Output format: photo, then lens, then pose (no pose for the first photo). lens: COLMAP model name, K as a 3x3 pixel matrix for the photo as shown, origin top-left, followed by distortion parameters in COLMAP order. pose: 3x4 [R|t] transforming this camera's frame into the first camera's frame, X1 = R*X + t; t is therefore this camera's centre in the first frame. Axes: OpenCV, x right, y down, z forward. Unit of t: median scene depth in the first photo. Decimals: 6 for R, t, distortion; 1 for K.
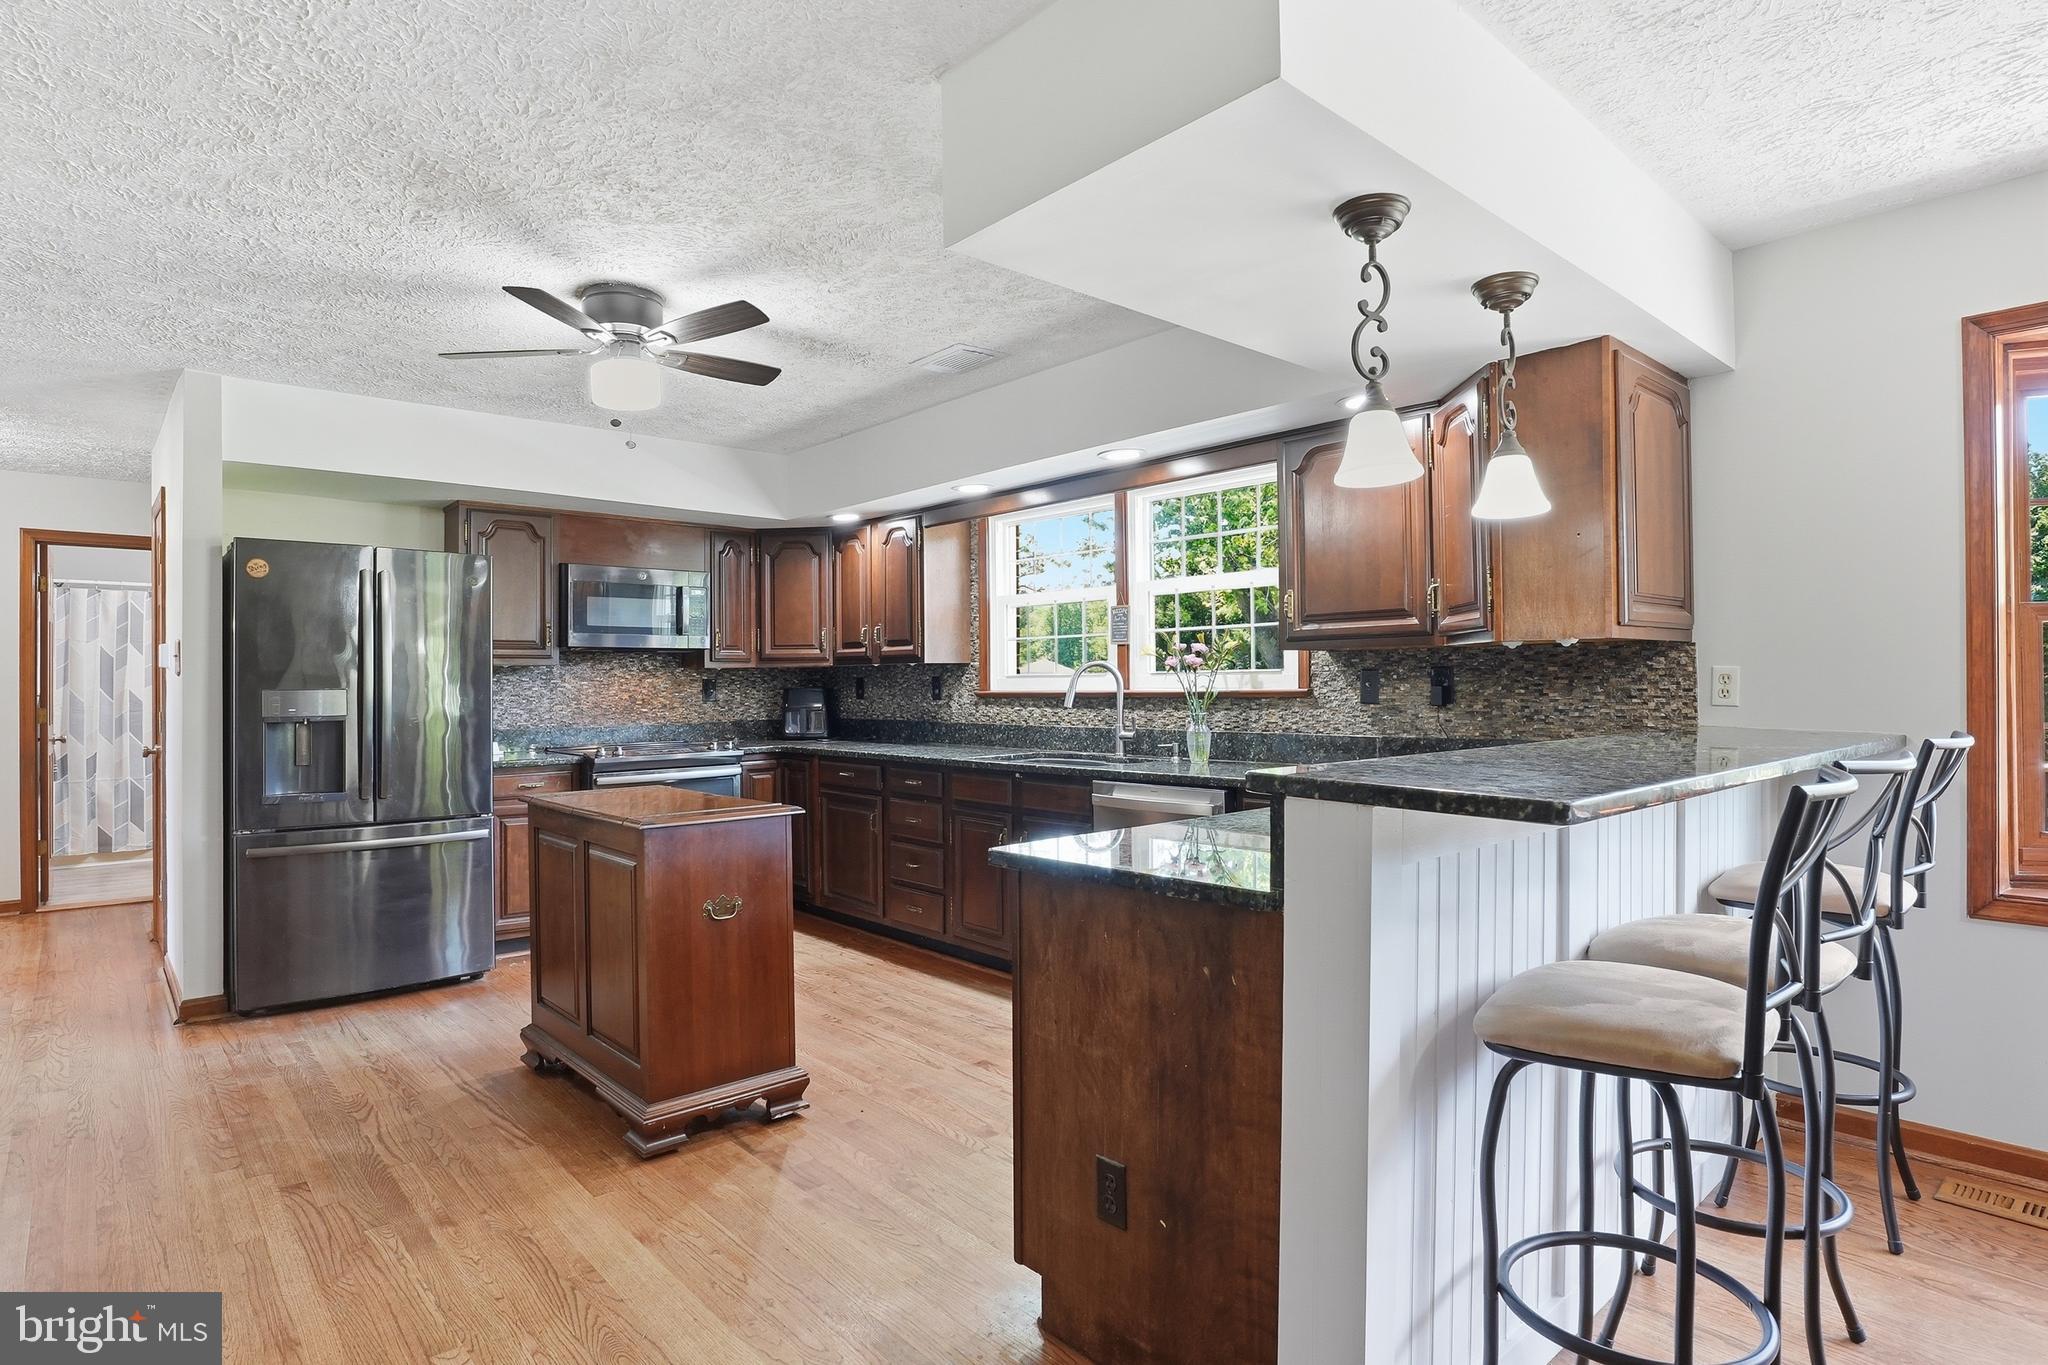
lens RADIAL K [[1090.7, 0, 1022.8], [0, 1090.7, 683.1], [0, 0, 1]] dist [-0.007206, -0.001431]
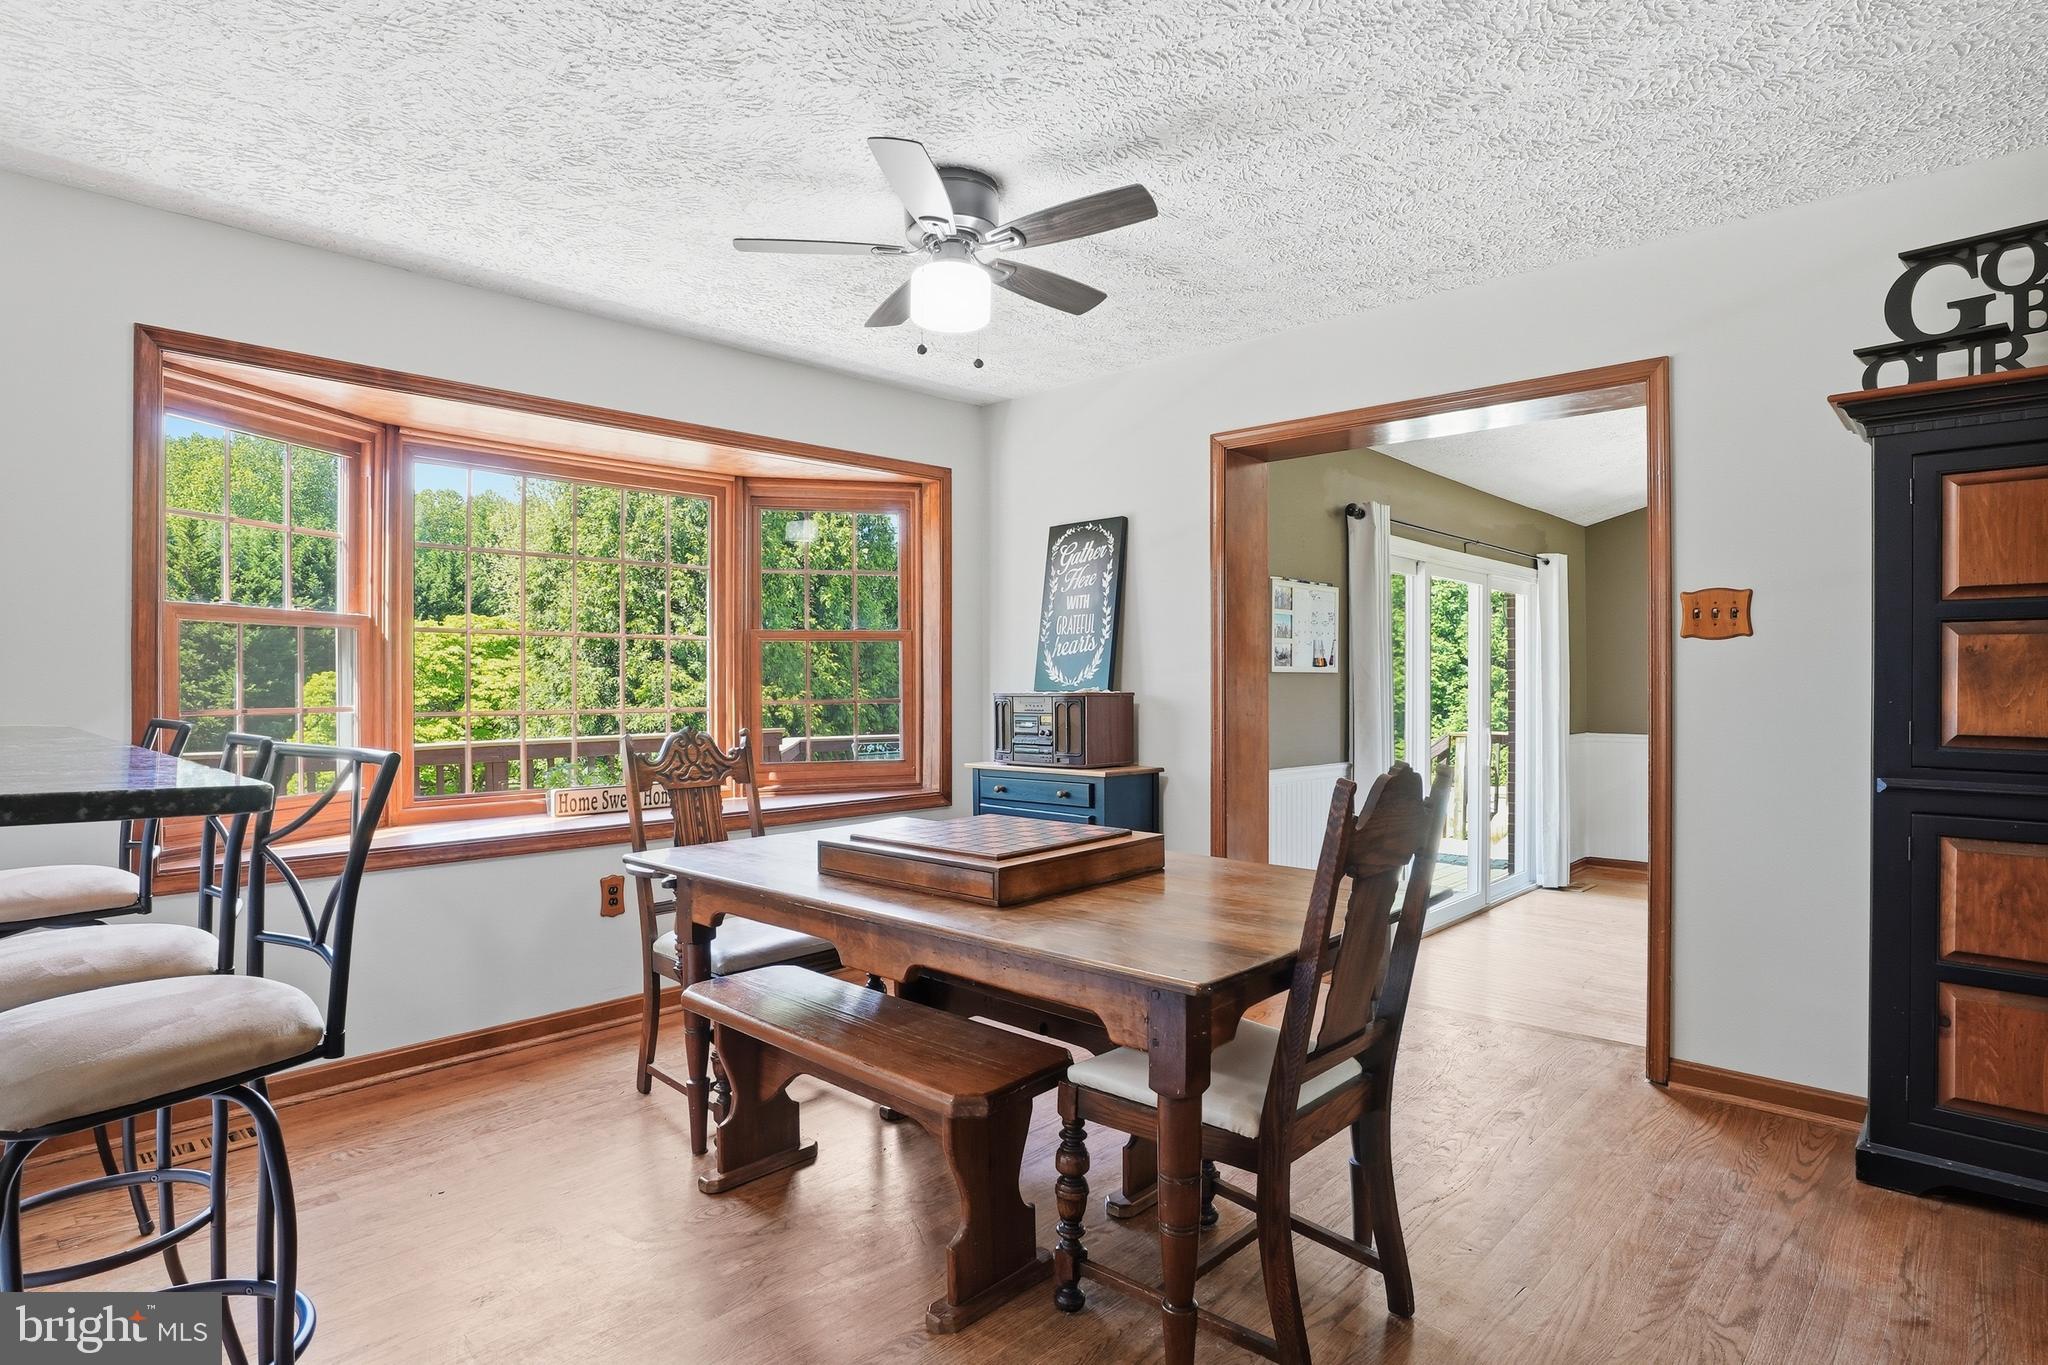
lens RADIAL K [[1090.7, 0, 1022.5], [0, 1090.7, 687.7], [0, 0, 1]] dist [-0.007206, -0.001431]
pose [[-0.087174, 0.005391, 0.996178, -0.260145], [-0.003338, 0.999978, -0.005704, 0.017585], [-0.996187, -0.003822, -0.087154, 0.258126]]
